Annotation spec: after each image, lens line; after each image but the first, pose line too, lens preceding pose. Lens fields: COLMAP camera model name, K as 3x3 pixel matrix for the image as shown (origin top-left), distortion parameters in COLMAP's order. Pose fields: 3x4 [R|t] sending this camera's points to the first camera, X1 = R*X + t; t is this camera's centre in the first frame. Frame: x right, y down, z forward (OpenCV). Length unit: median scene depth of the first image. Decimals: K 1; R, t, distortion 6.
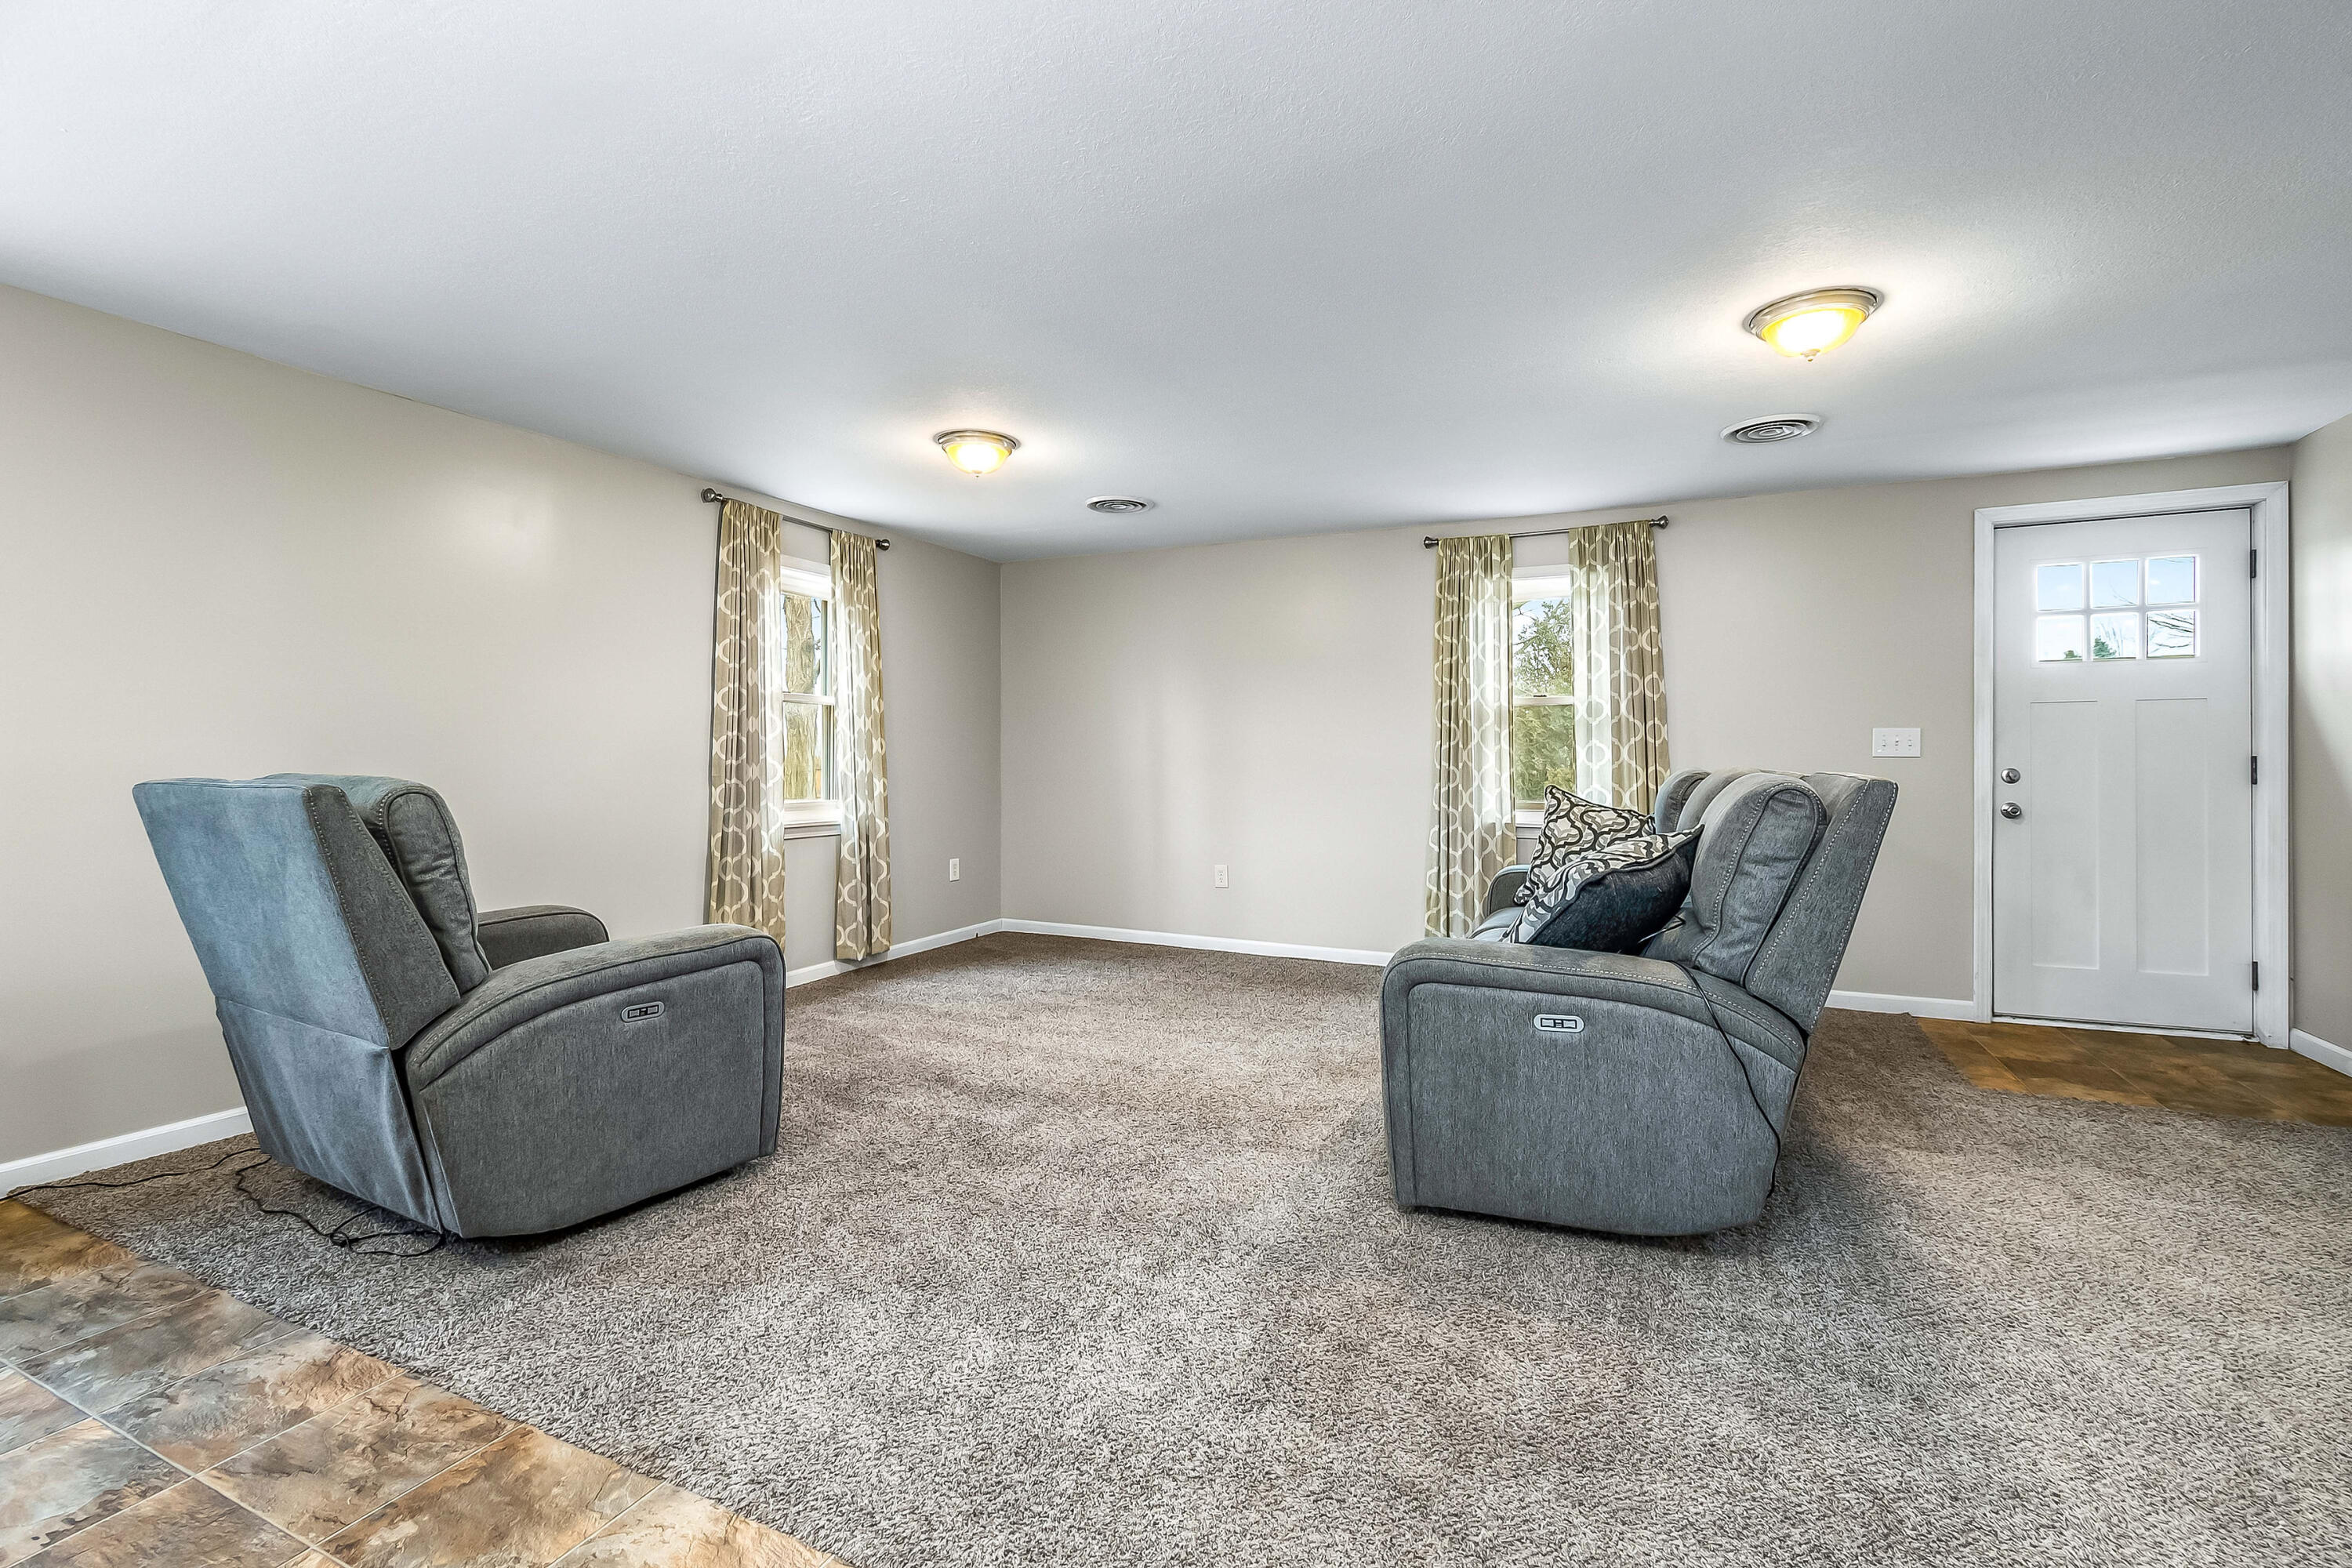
lens RADIAL K [[1044.5, 0, 1183.9], [0, 1044.5, 762.5], [0, 0, 1]] dist [0.004406, -0.001304]
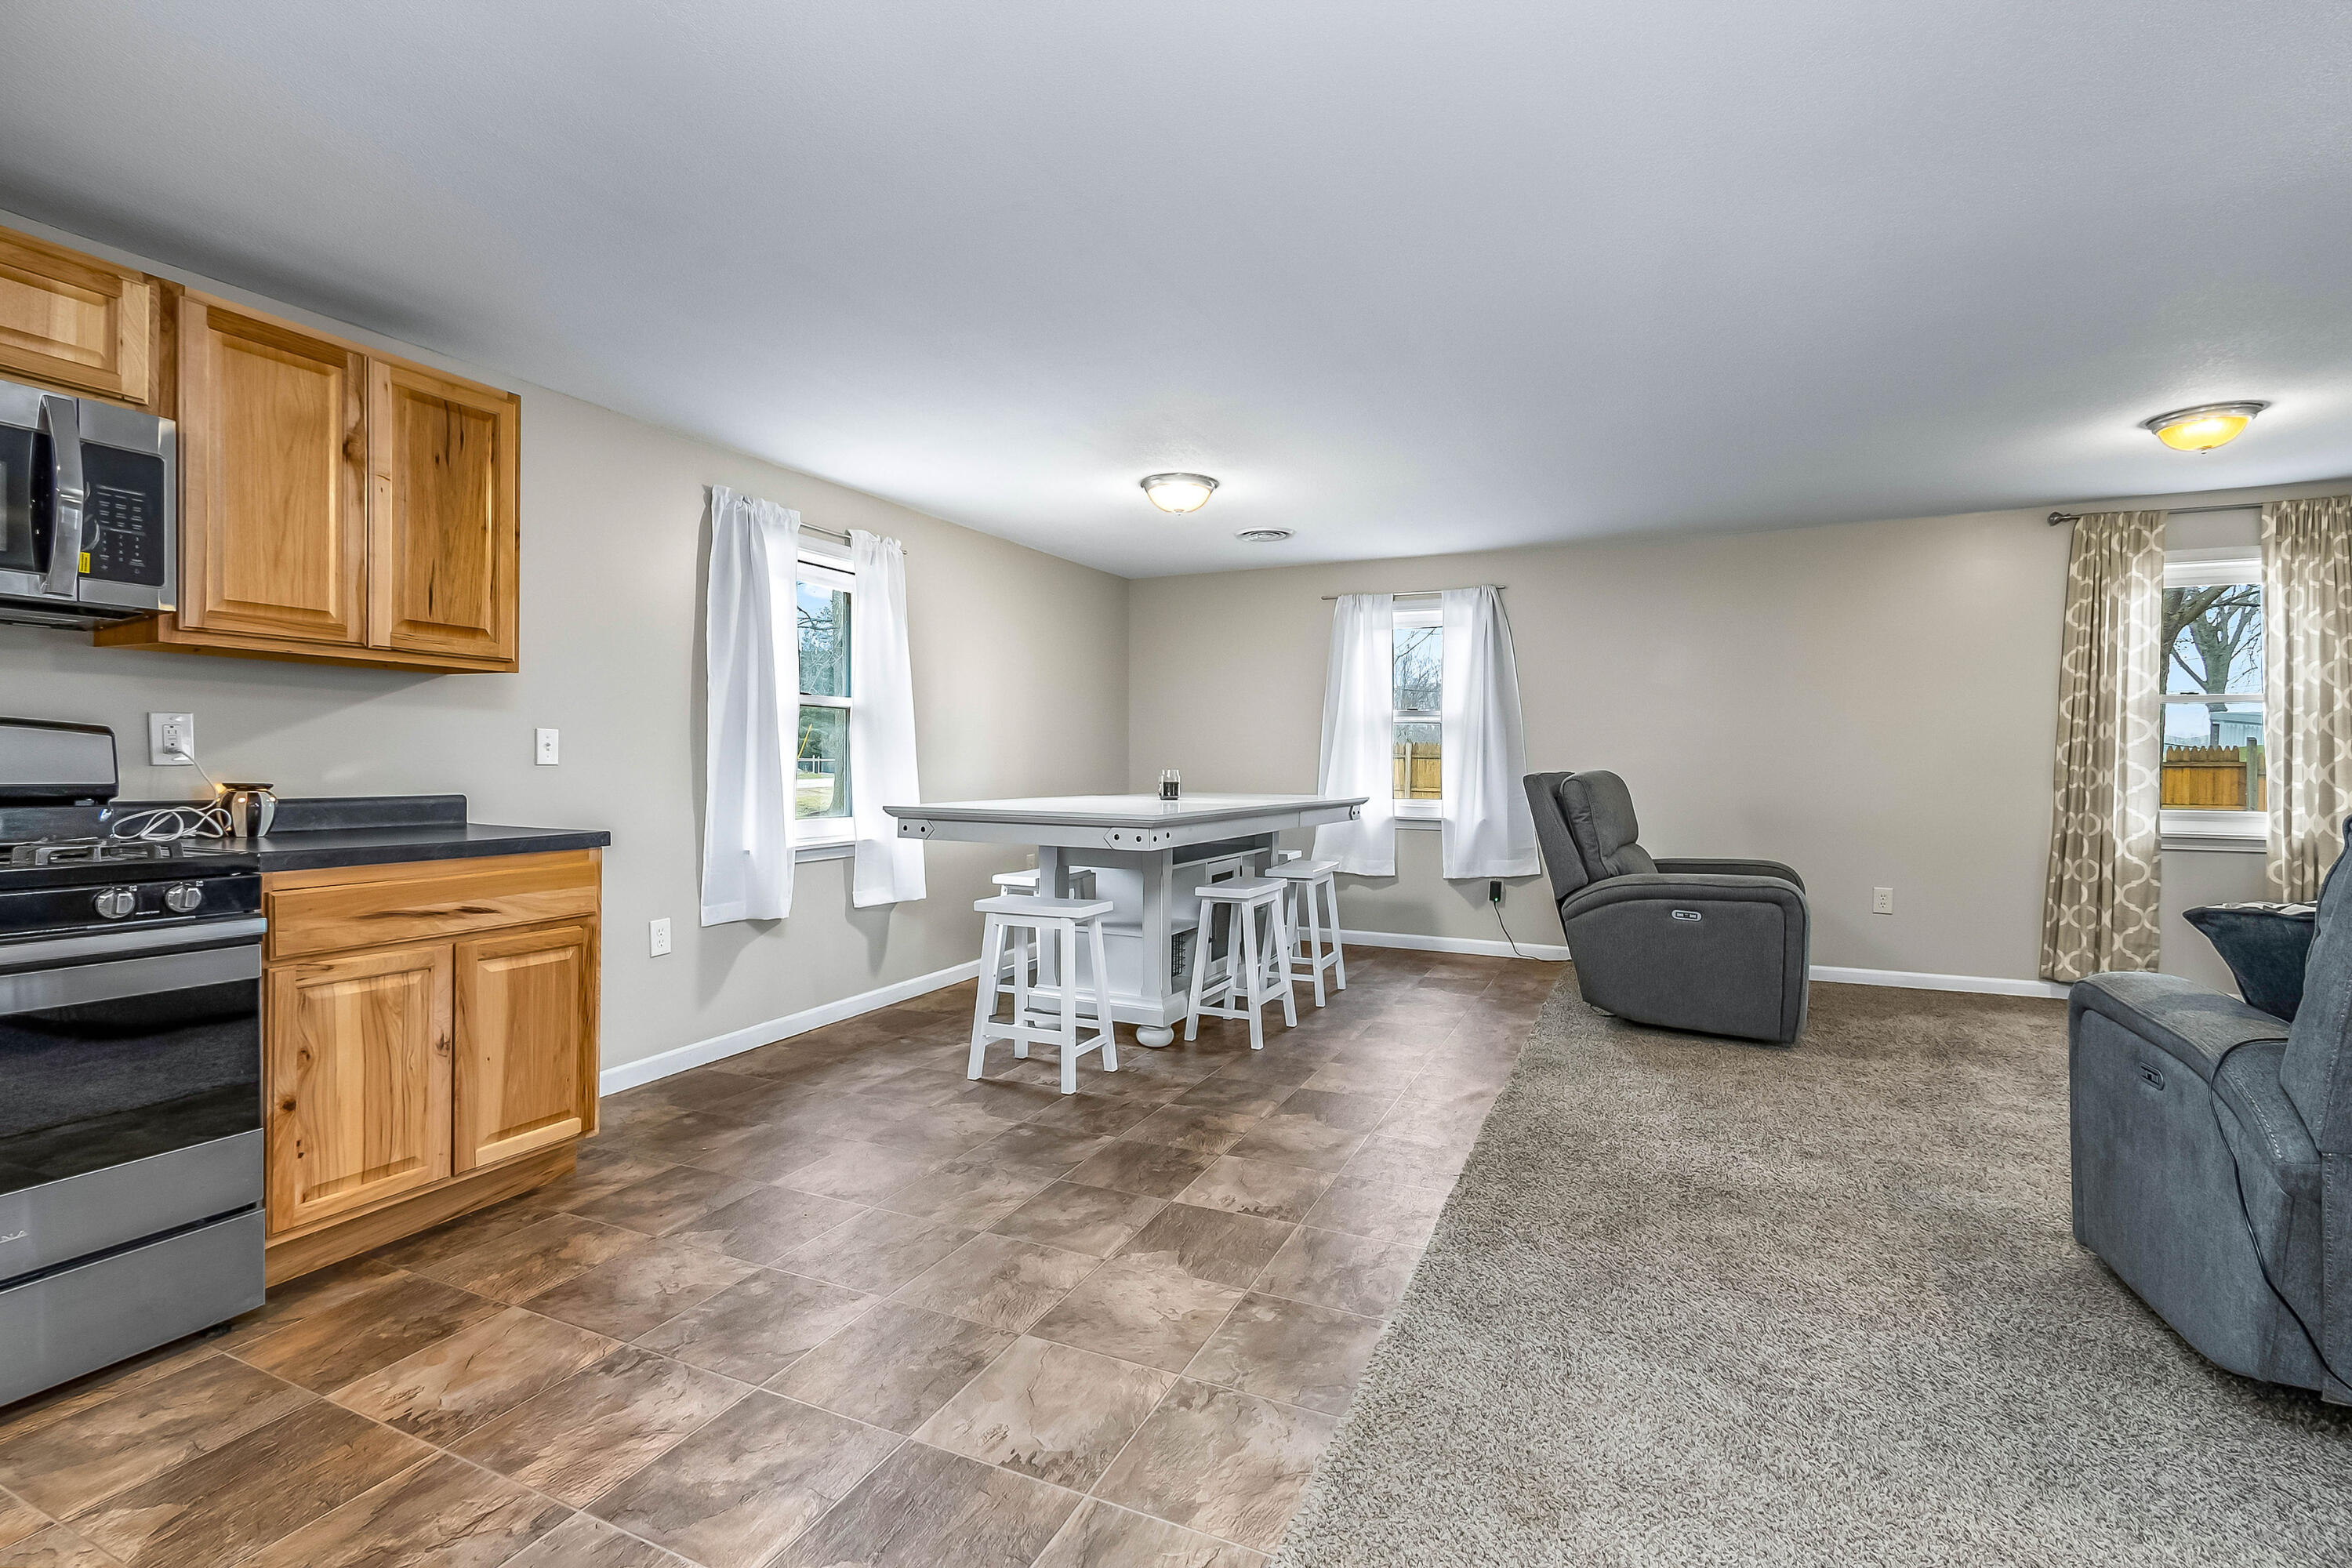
lens RADIAL K [[1044.5, 0, 1183.9], [0, 1044.5, 762.5], [0, 0, 1]] dist [0.004406, -0.001304]
pose [[0.013995, 0.002716, -0.999898, 0.593823], [-0.007556, 0.999968, 0.002610, -0.001372], [0.999874, 0.007519, 0.014015, 0.093790]]
